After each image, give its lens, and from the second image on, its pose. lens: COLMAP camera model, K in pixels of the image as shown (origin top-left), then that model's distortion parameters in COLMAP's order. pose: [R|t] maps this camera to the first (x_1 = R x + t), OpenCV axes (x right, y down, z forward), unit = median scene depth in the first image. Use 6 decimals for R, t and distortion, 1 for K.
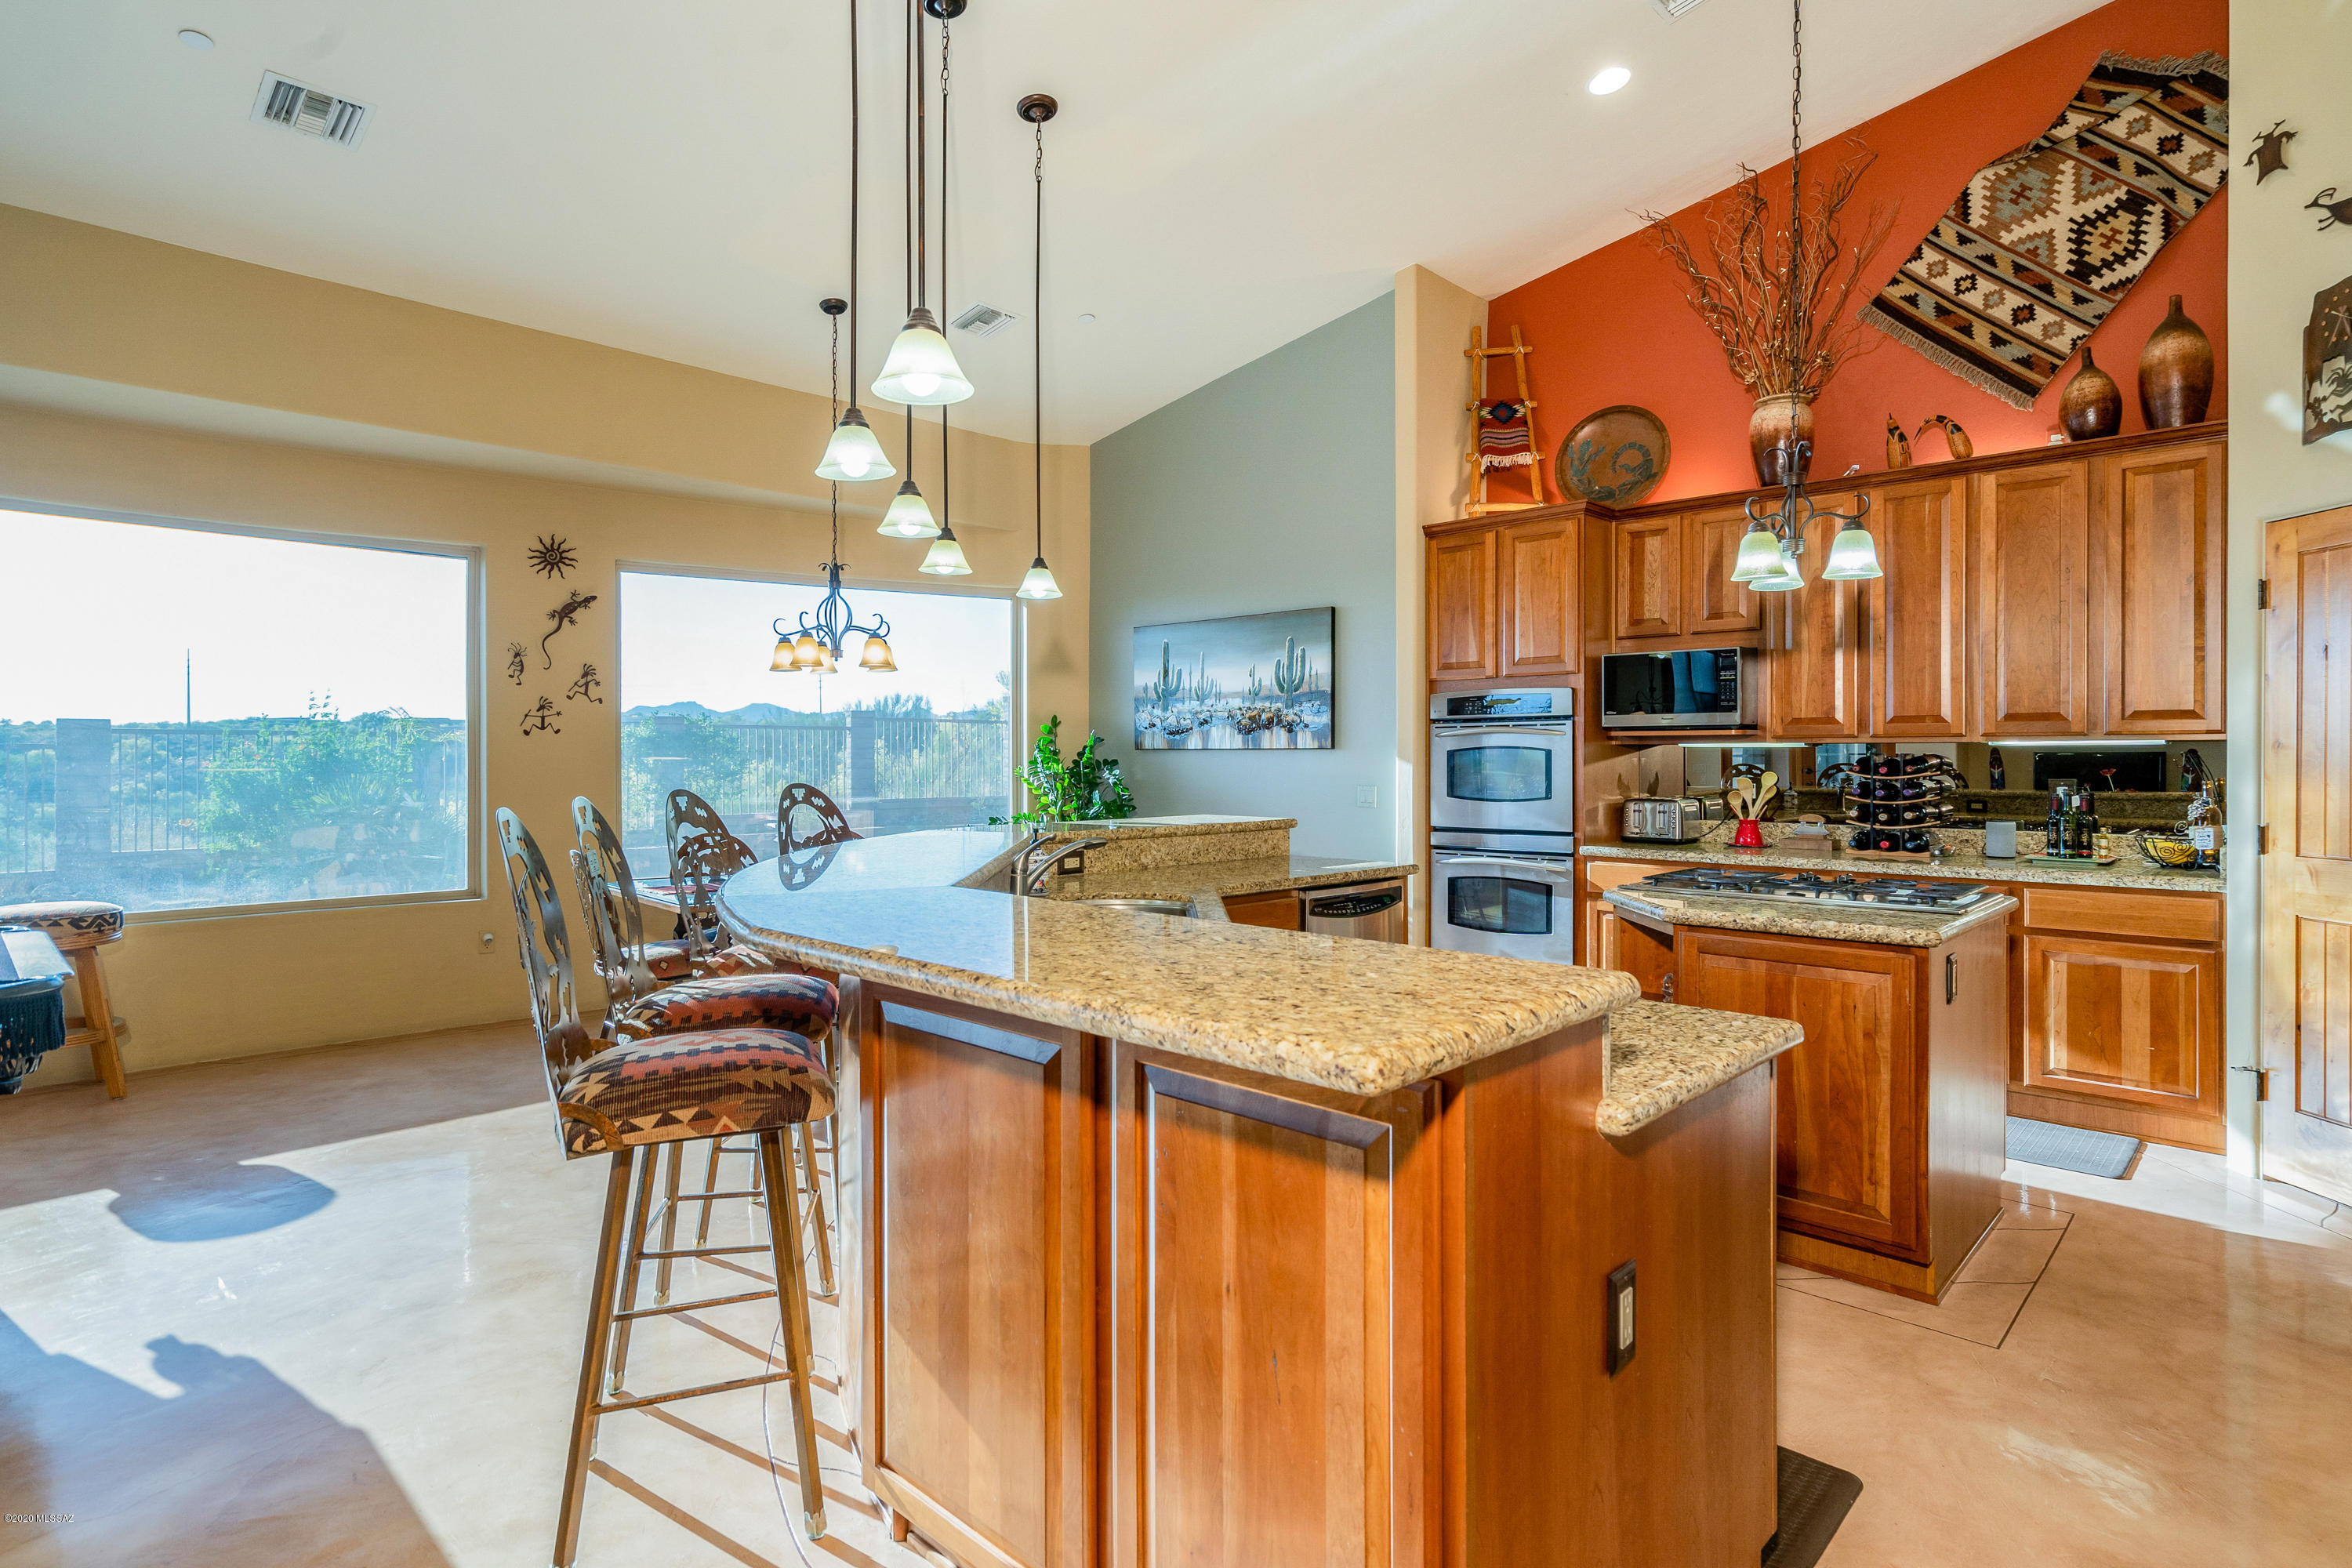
lens RADIAL K [[1187.7, 0, 1193.0], [0, 1187.7, 759.5], [0, 0, 1]] dist [0.001850, -0.001642]
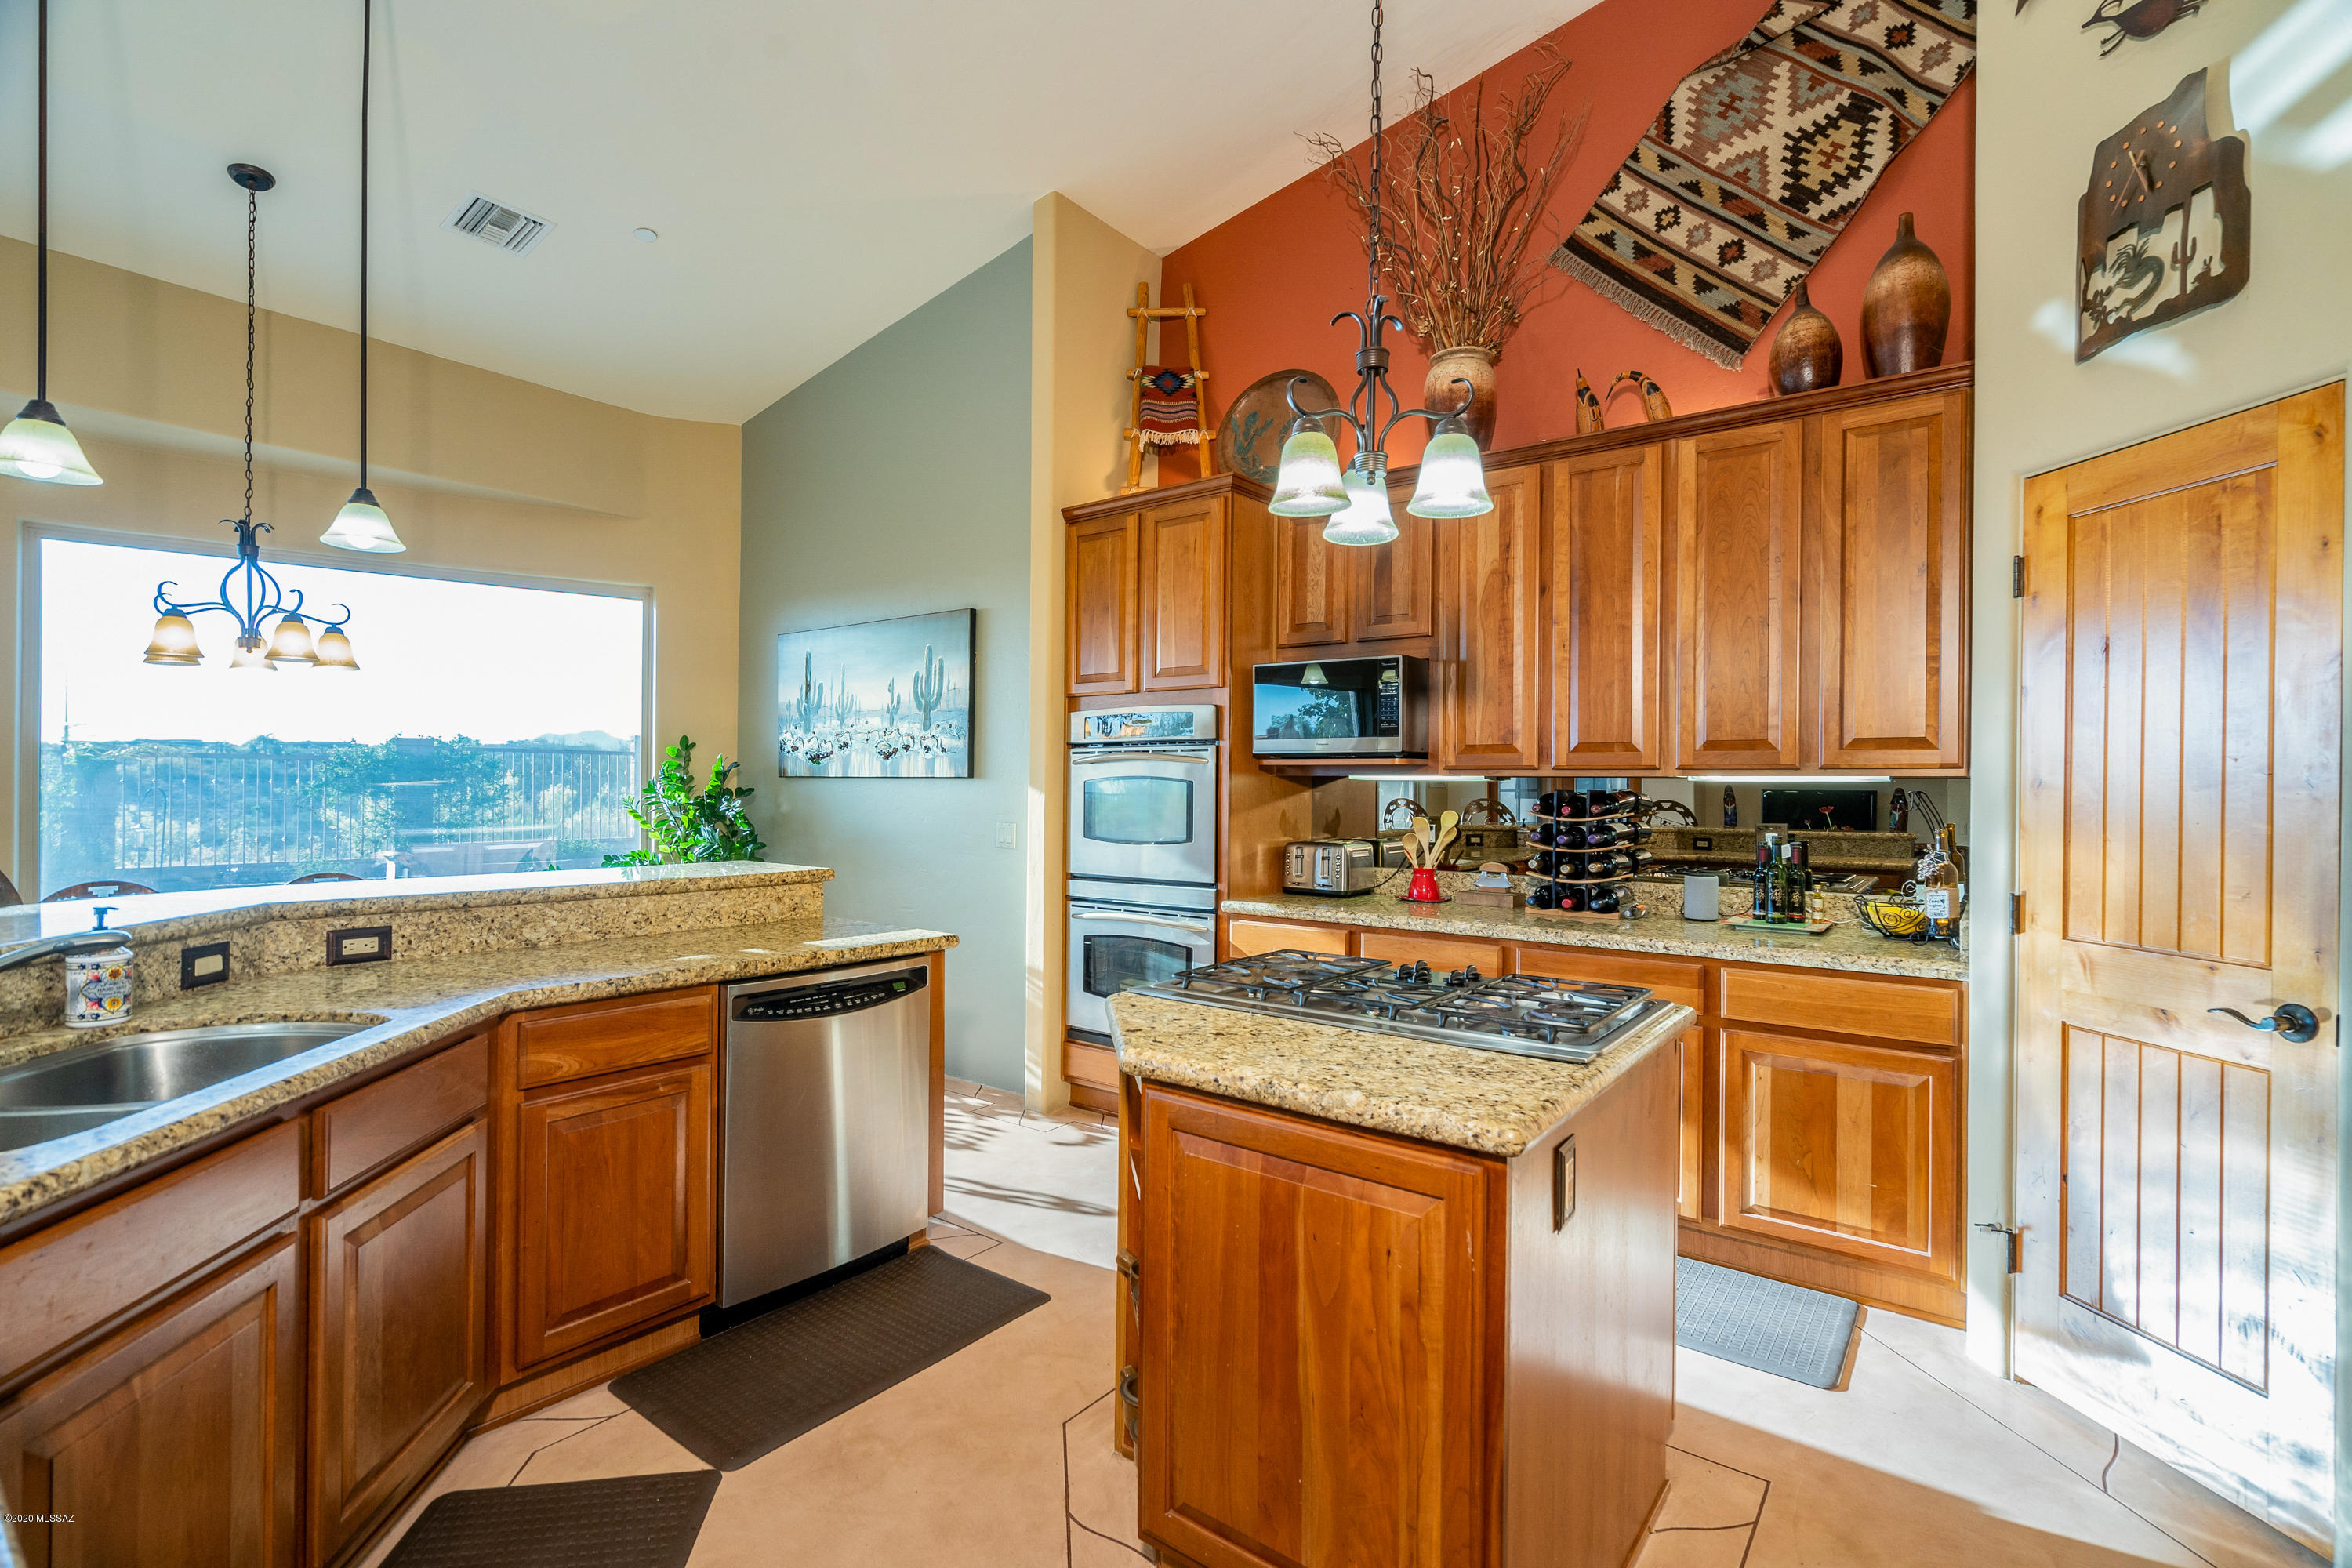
lens RADIAL K [[1056.2, 0, 1198.1], [0, 1056.2, 785.5], [0, 0, 1]] dist [-0.002012, 0.000457]
pose [[0.992979, 0.009938, 0.117876, 0.252252], [-0.009507, 0.999946, -0.004214, -0.002549], [-0.117911, 0.003064, 0.993019, 0.323797]]
